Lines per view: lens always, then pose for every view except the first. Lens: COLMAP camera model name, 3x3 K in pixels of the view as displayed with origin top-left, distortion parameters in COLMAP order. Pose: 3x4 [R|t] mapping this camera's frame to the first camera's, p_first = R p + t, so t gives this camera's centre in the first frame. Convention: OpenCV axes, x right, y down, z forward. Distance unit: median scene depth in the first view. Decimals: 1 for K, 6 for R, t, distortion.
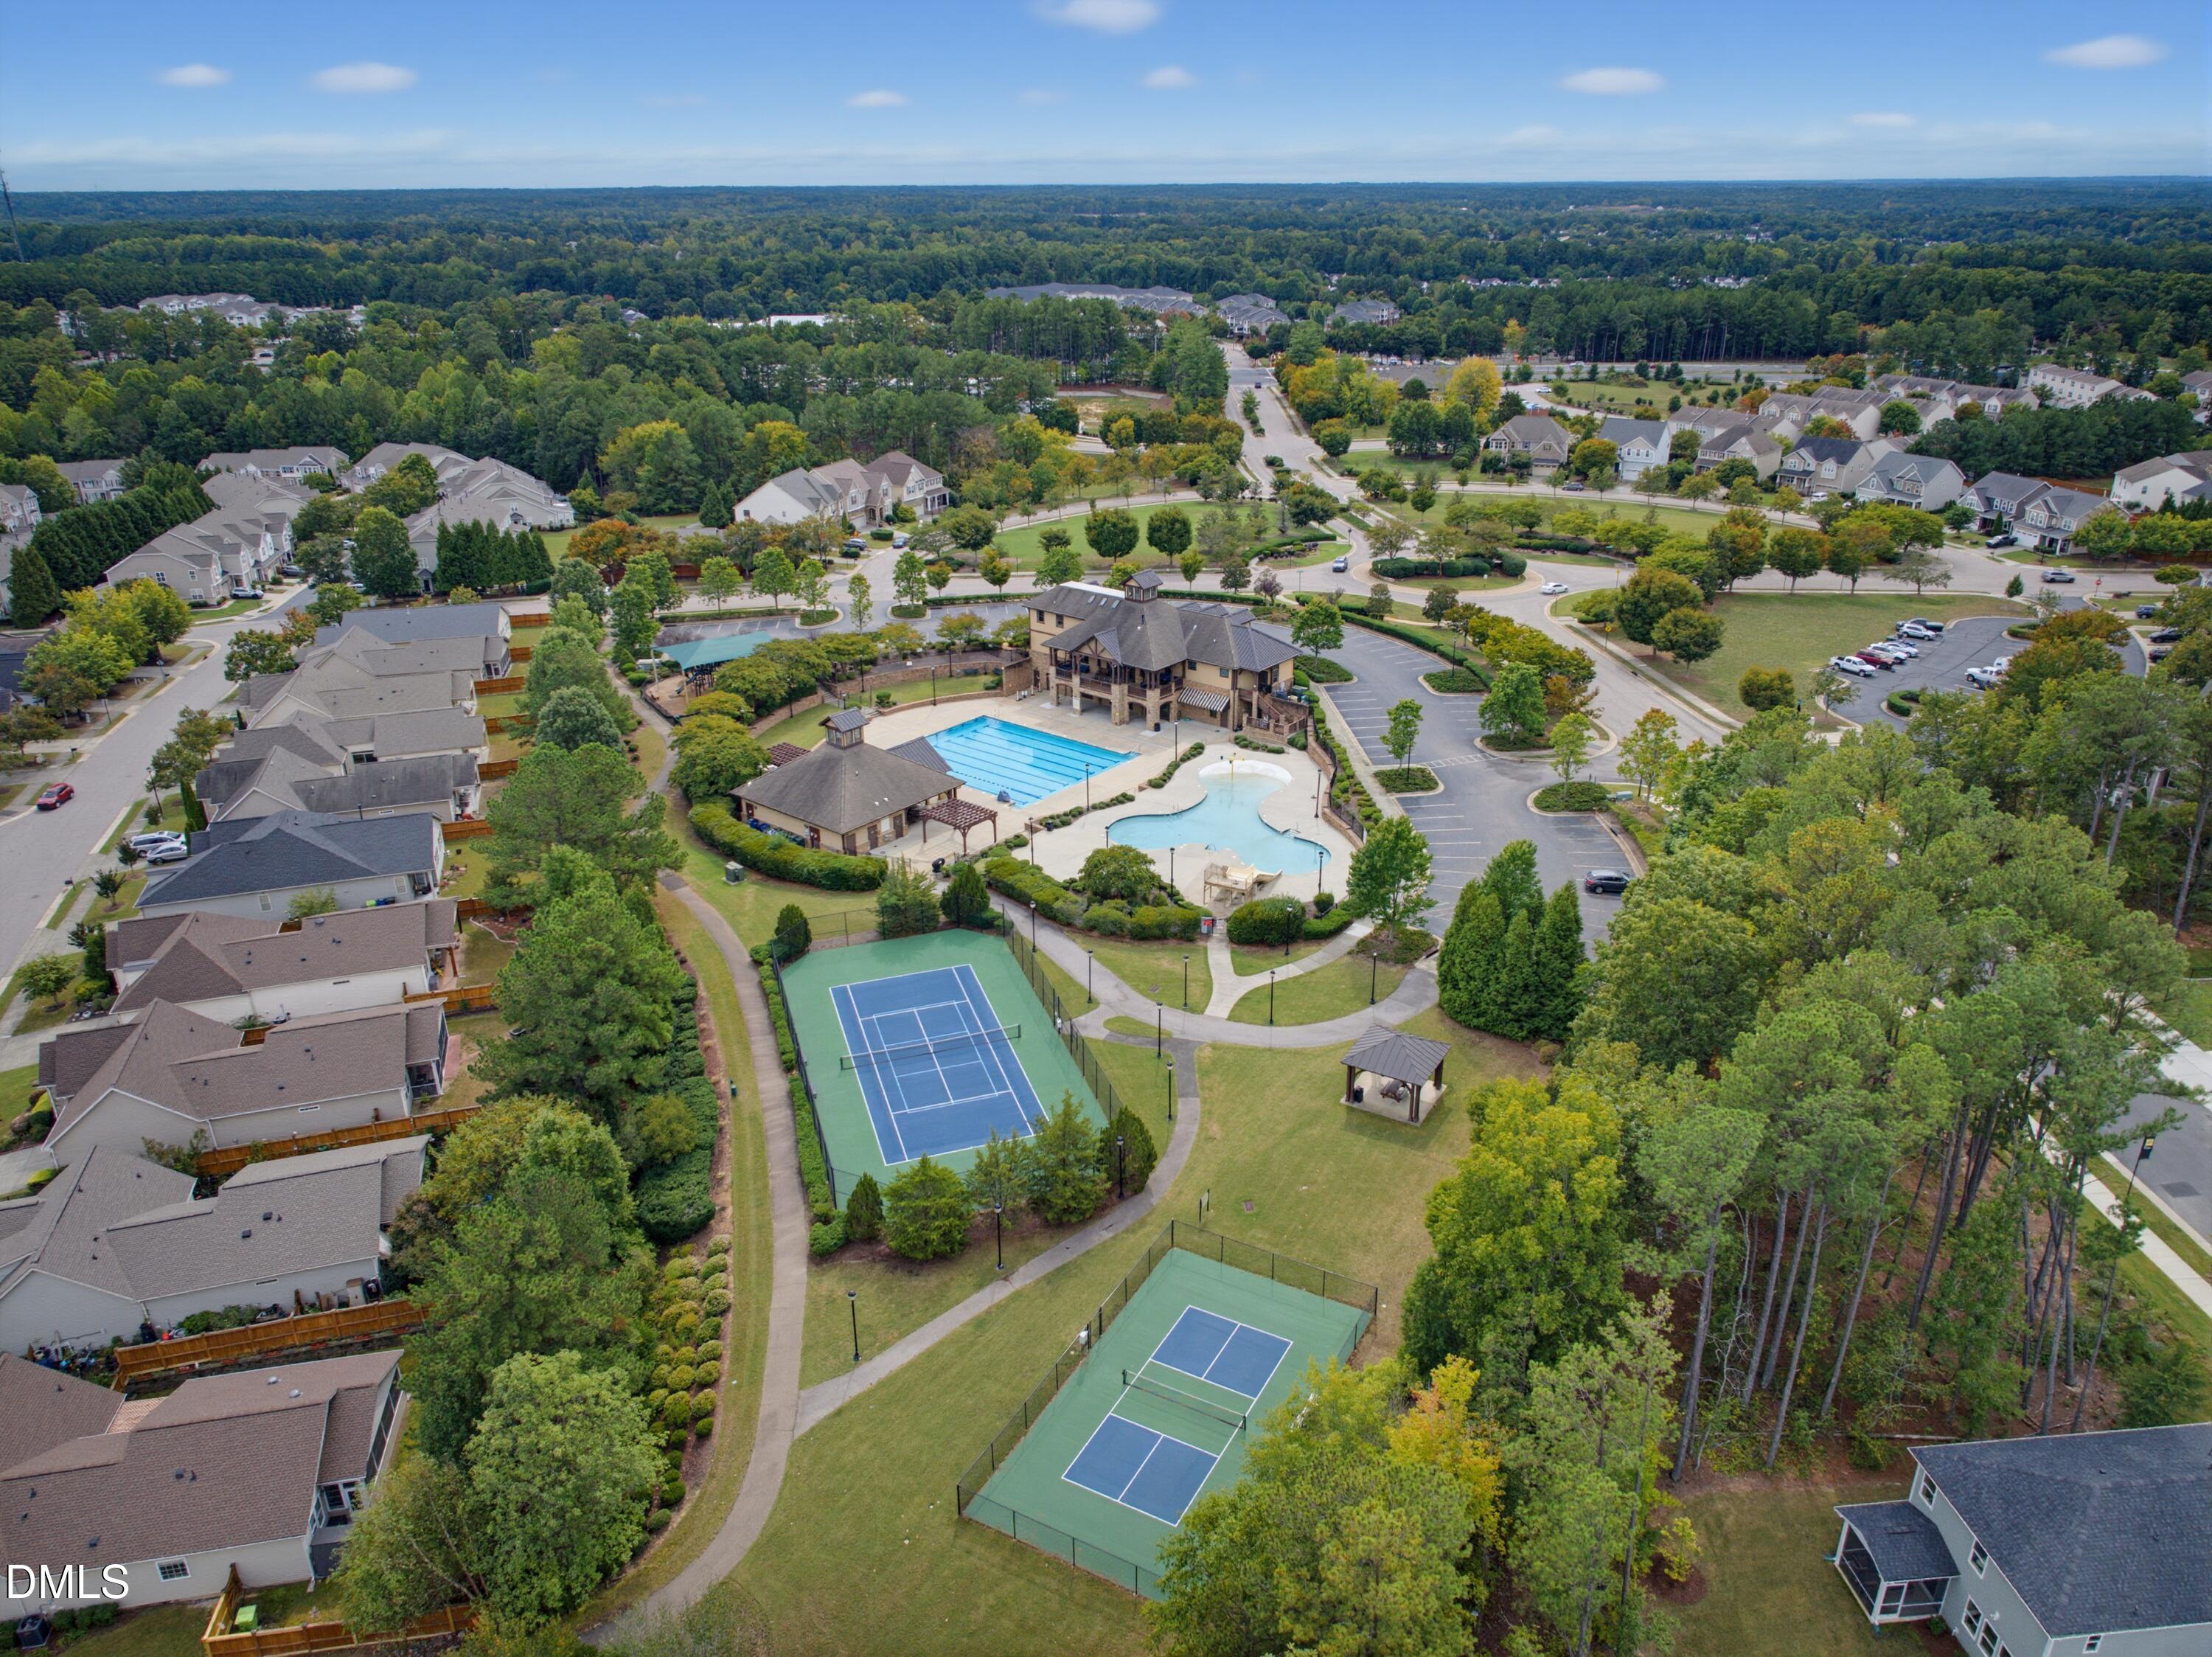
lens RADIAL K [[1505.4, 0, 1108.1], [0, 1505.4, 821.3], [0, 0, 1]] dist [-0.006118, 0.006401]
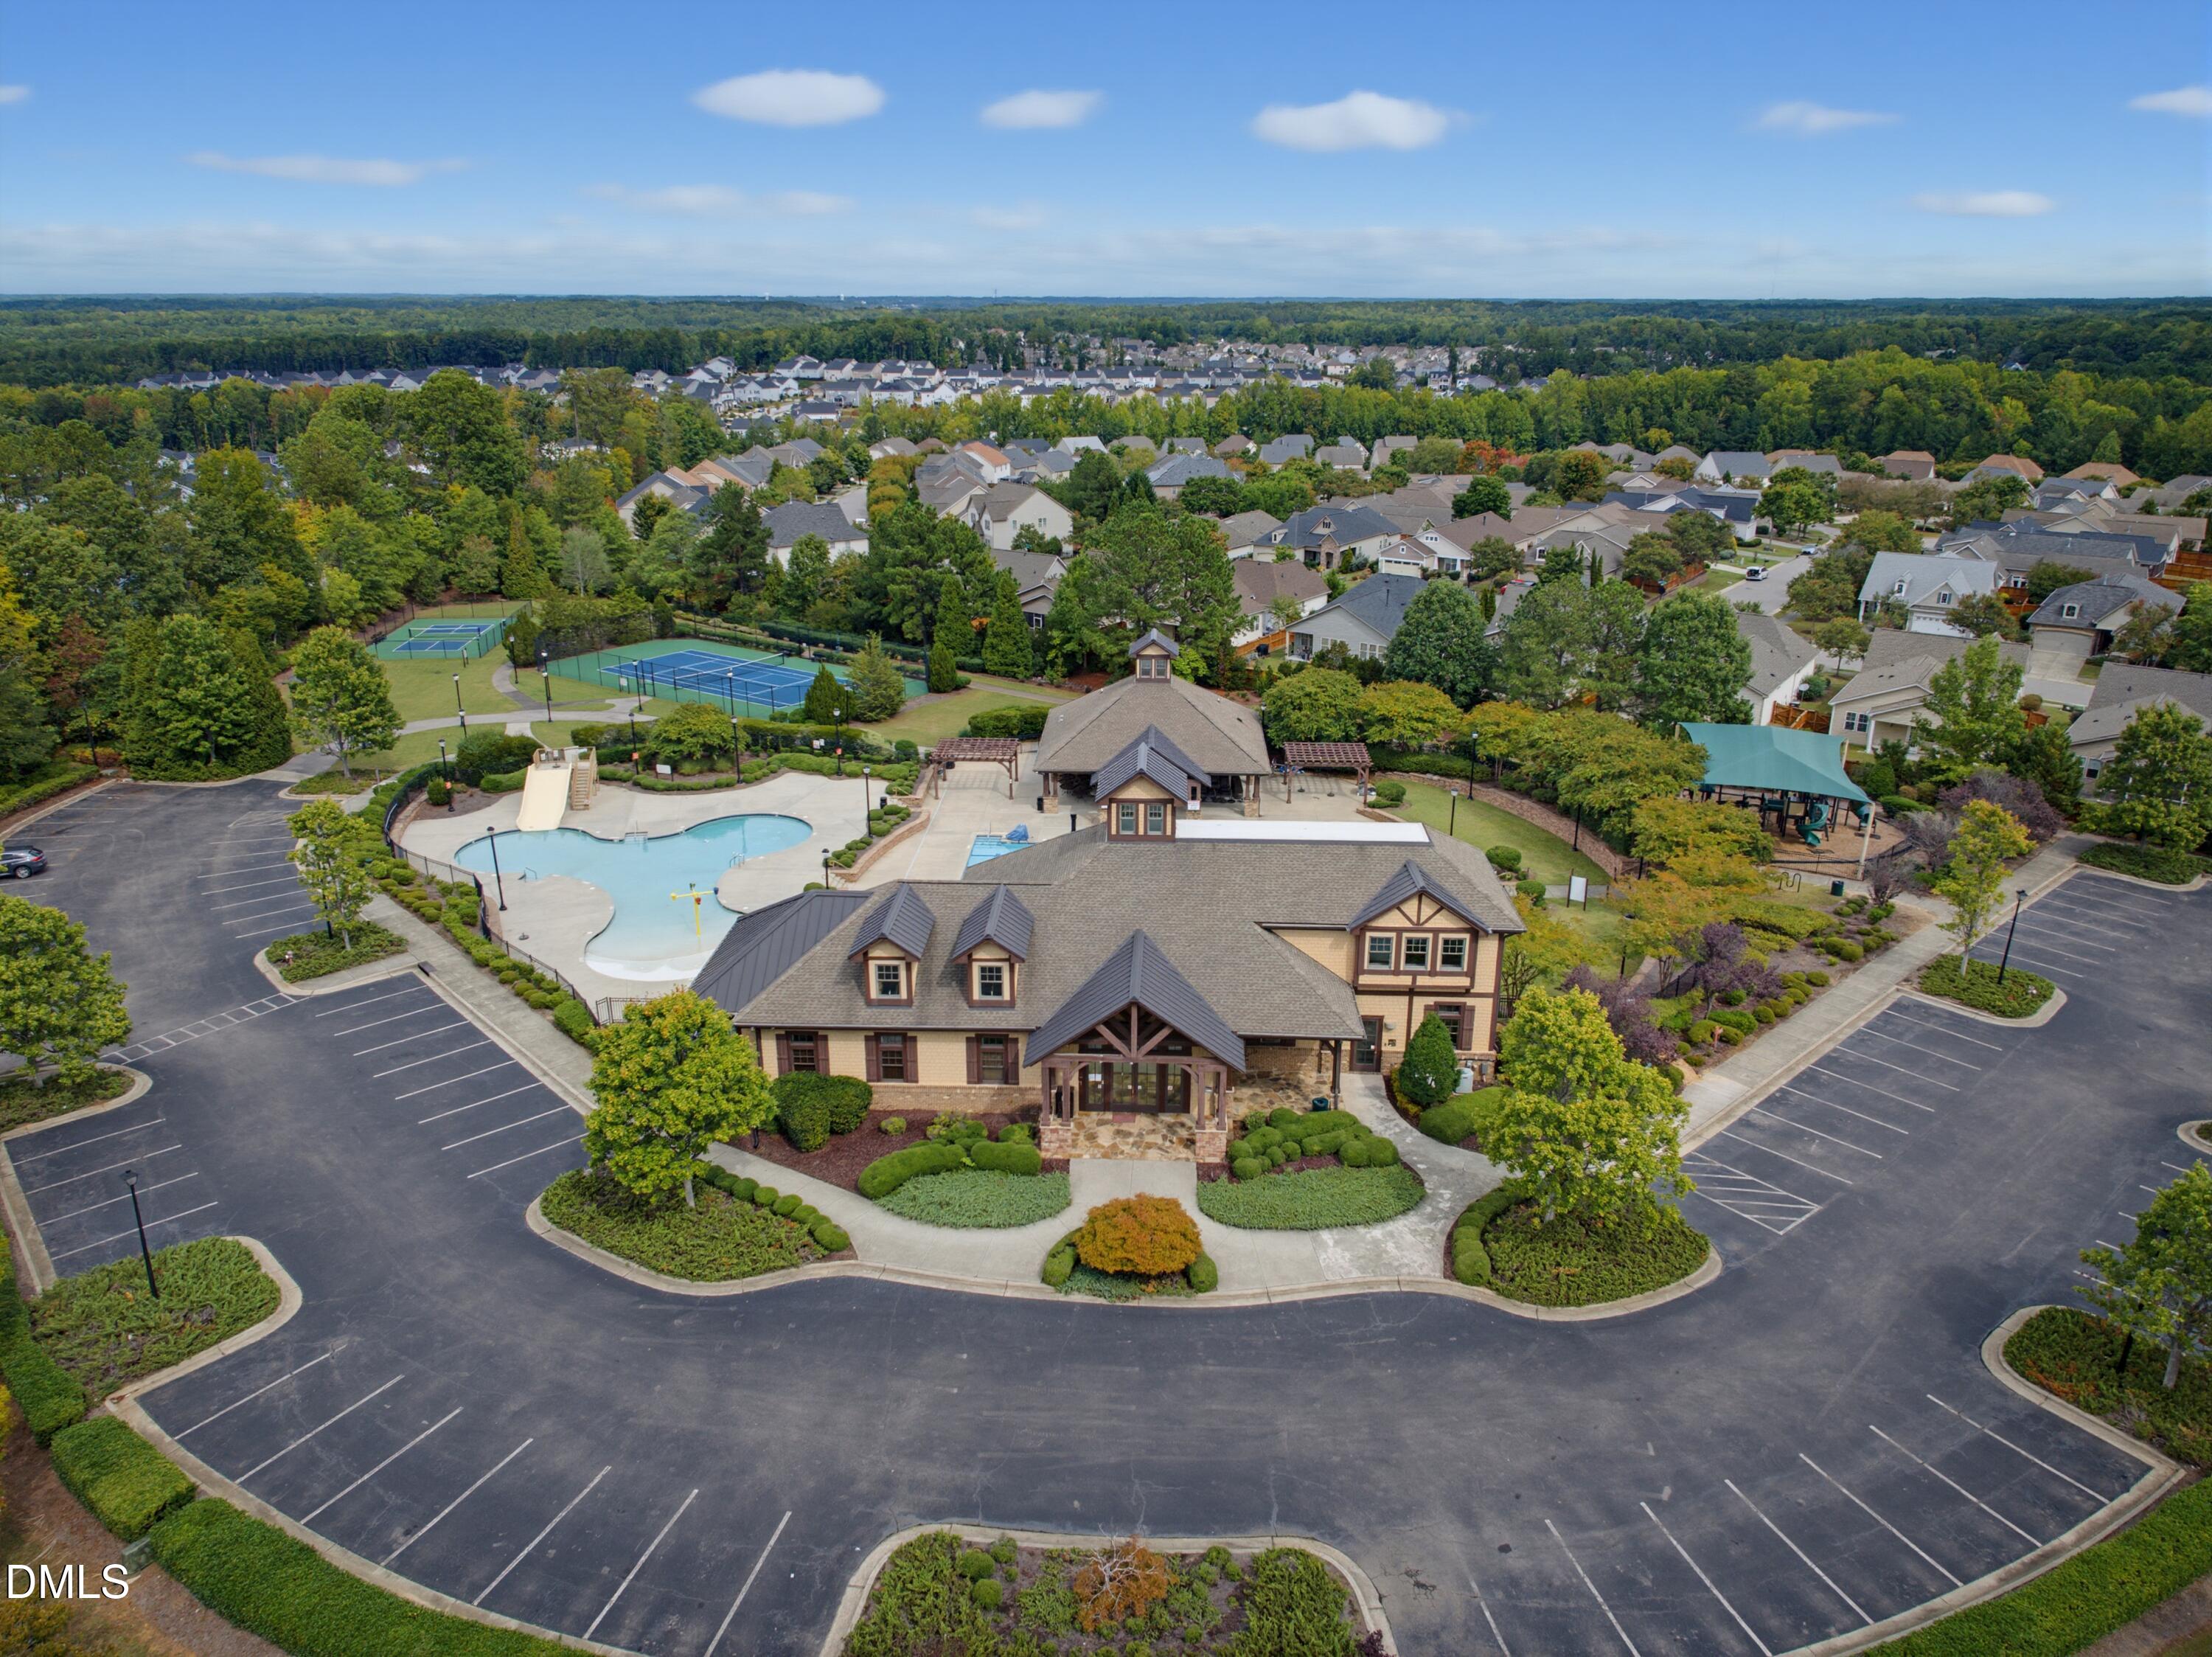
lens RADIAL K [[1505.4, 0, 1104.8], [0, 1505.4, 815.4], [0, 0, 1]] dist [-0.006118, 0.006401]
pose [[-0.799797, 0.205634, -0.563949, 0.209821], [-0.232645, 0.759875, 0.607014, -0.336501], [0.553354, 0.616689, -0.559906, 1.099913]]
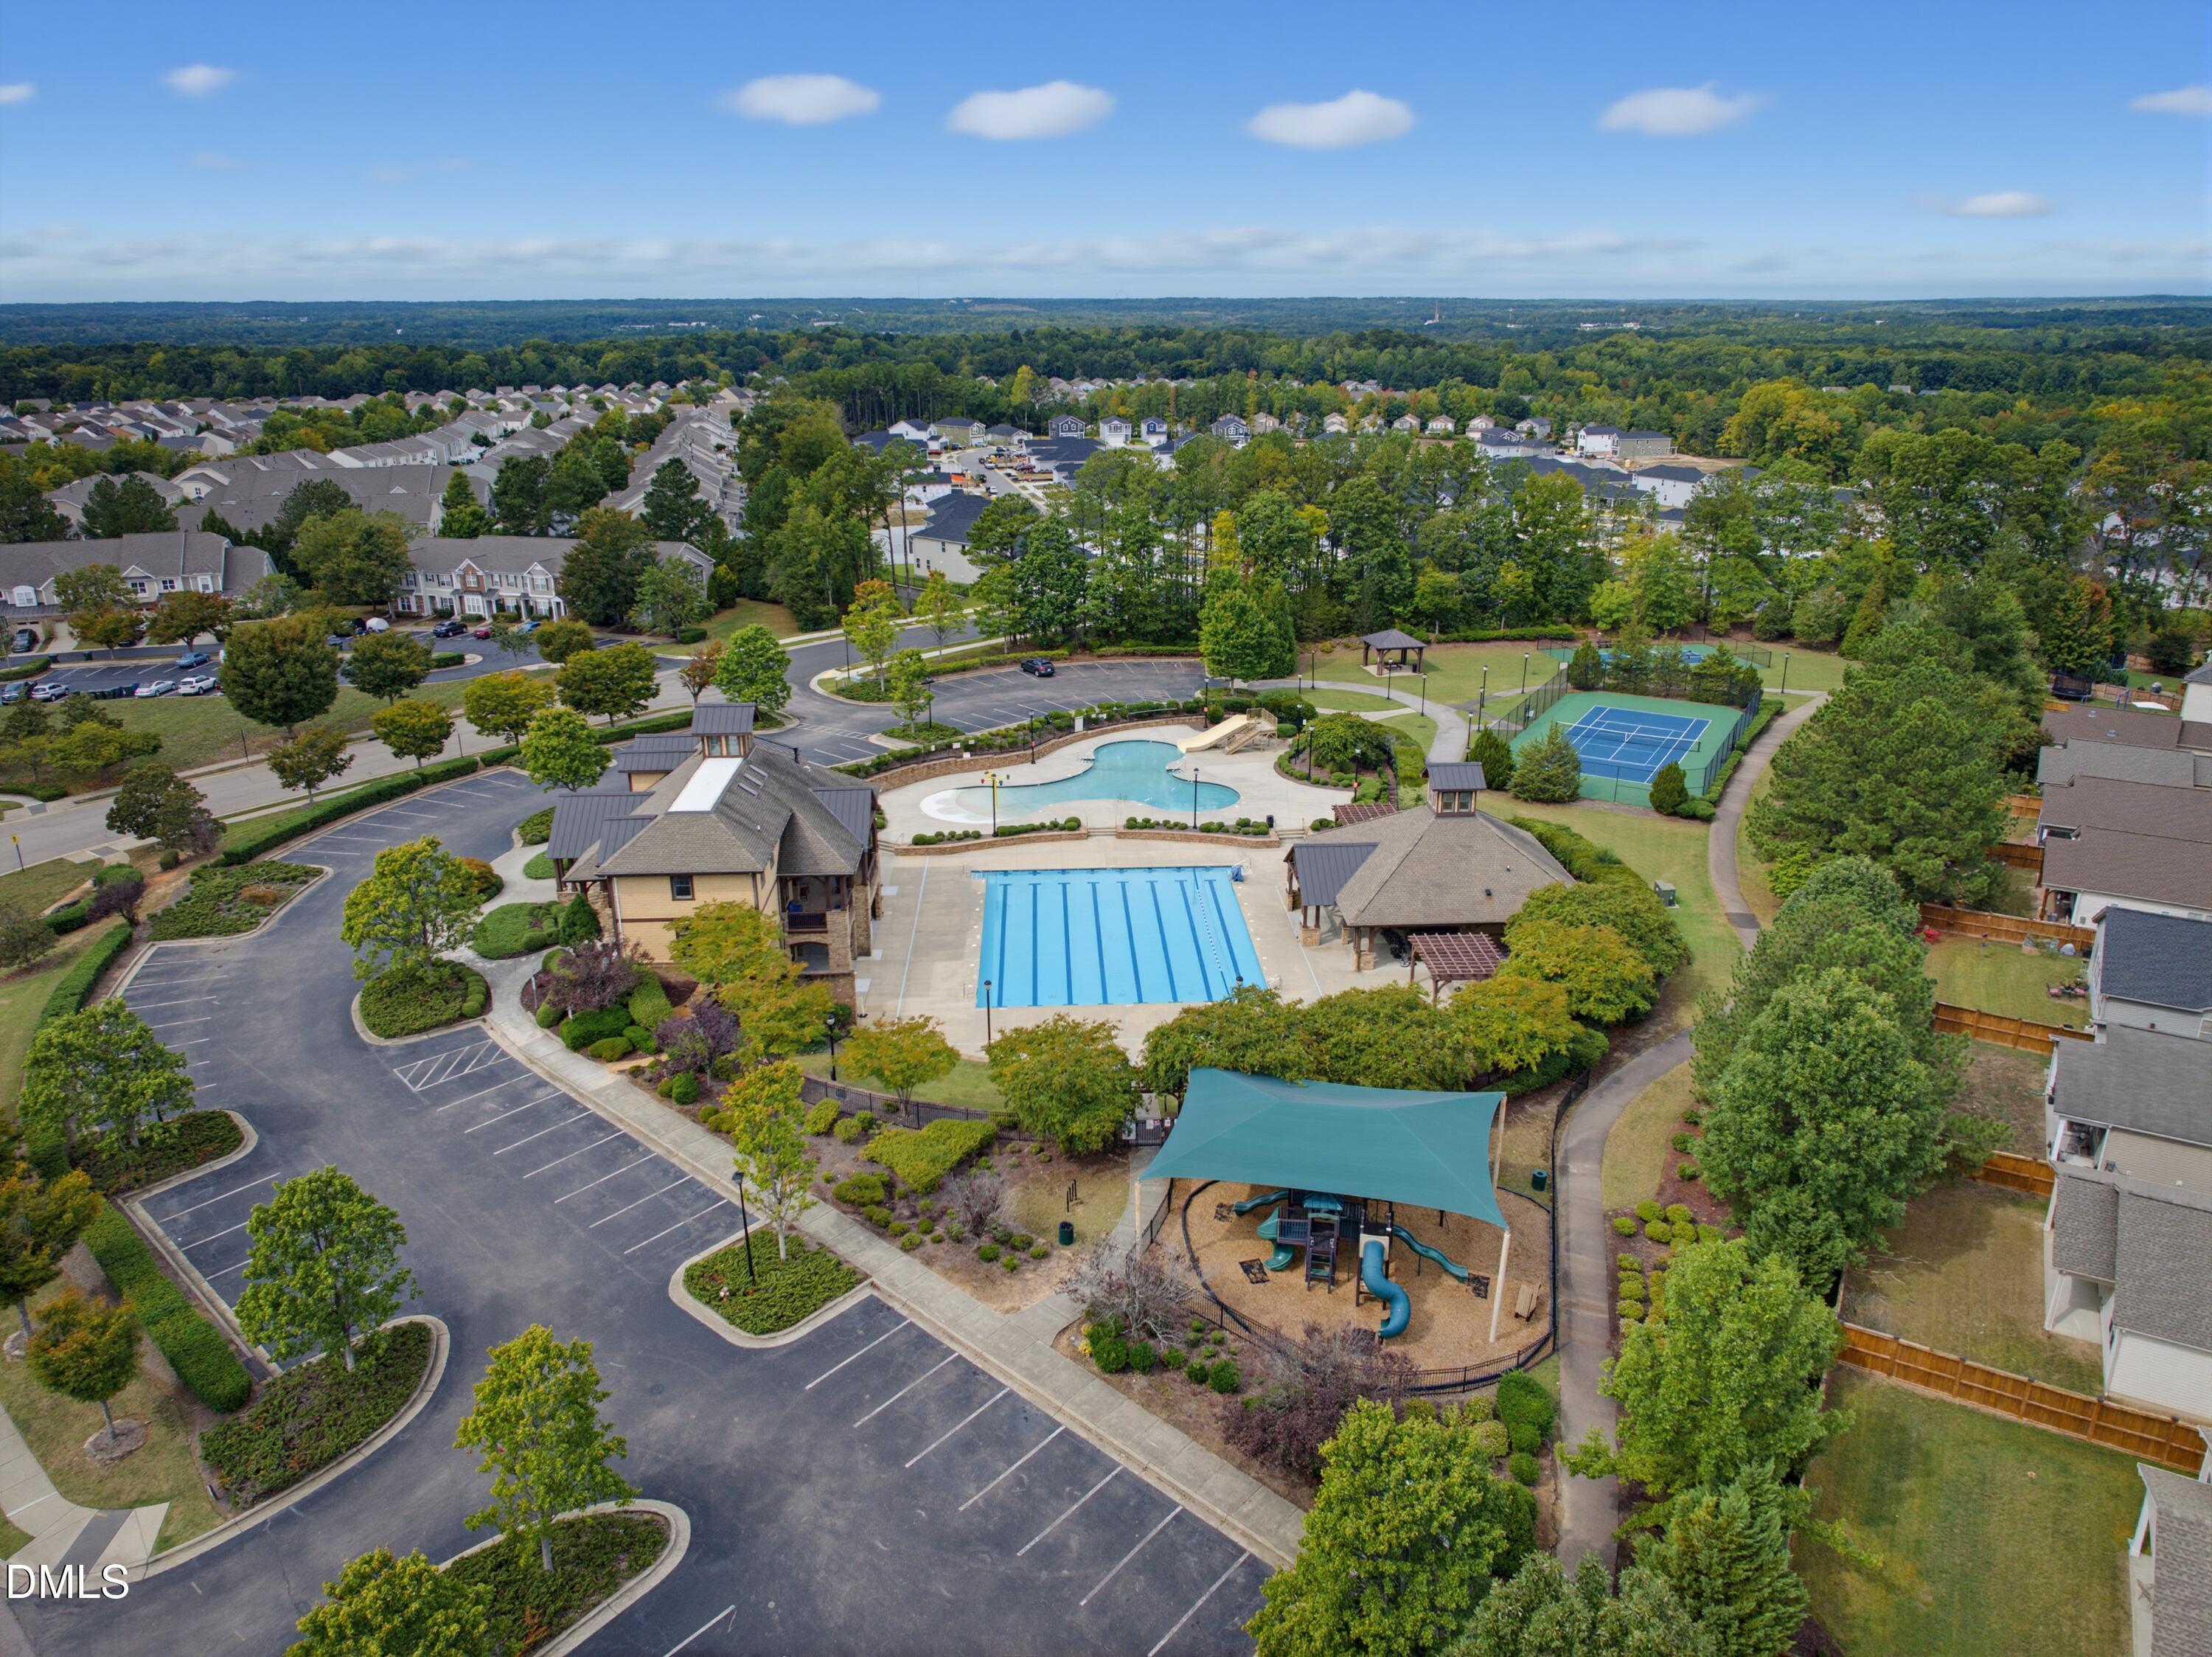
lens RADIAL K [[1505.4, 0, 1110.6], [0, 1505.4, 827.0], [0, 0, 1]] dist [-0.006118, 0.006401]
pose [[-0.667889, -0.227091, 0.708770, -0.421055], [0.312956, 0.778339, 0.544286, -0.349360], [-0.675265, 0.585336, -0.448775, 1.074811]]
